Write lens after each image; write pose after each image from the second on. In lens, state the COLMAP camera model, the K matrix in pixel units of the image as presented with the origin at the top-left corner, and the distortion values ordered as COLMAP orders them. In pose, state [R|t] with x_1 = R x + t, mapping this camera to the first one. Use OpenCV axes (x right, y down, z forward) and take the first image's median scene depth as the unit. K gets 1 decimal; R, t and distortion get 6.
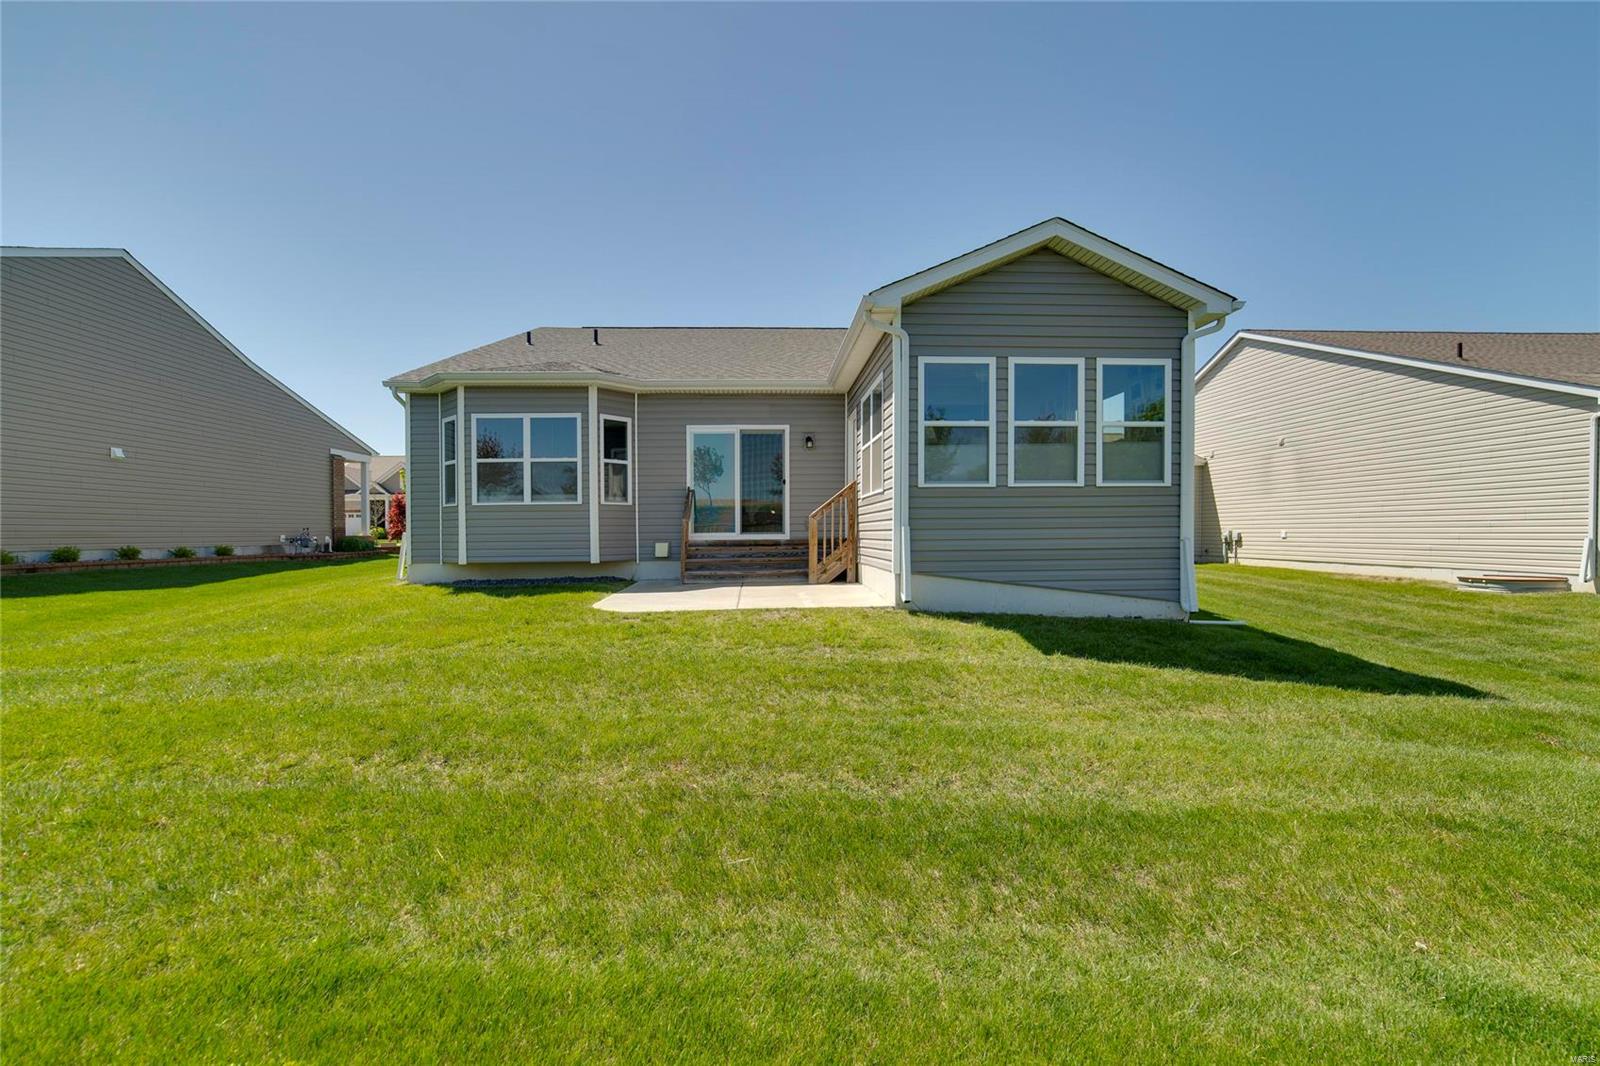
lens RADIAL K [[625.1, 0, 800.8], [0, 625.1, 527.8], [0, 0, 1]] dist [-0.017546, 0.007949]
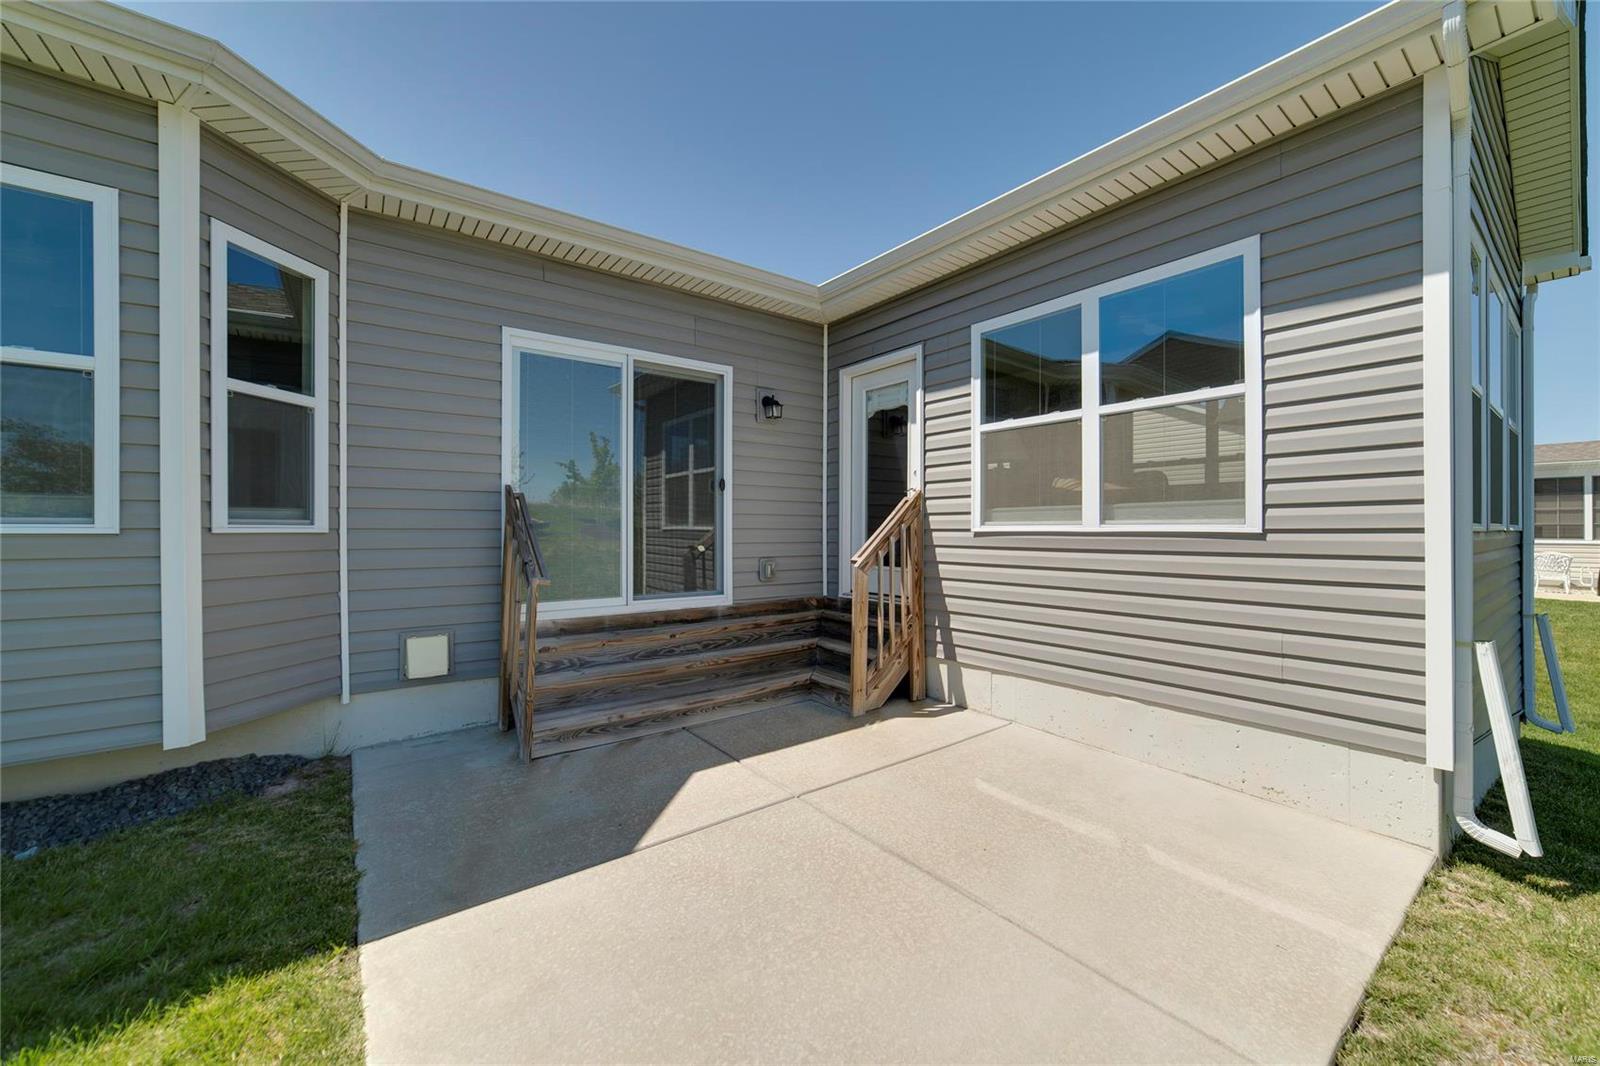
lens RADIAL K [[613.2, 0, 800.0], [0, 613.2, 533.0], [0, 0, 1]] dist [0.000587, 0.000024]
pose [[0.864125, 0.004992, 0.503253, -0.217111], [0.001388, 0.999923, -0.012304, -0.031888], [-0.503276, 0.011331, 0.864052, 0.587764]]
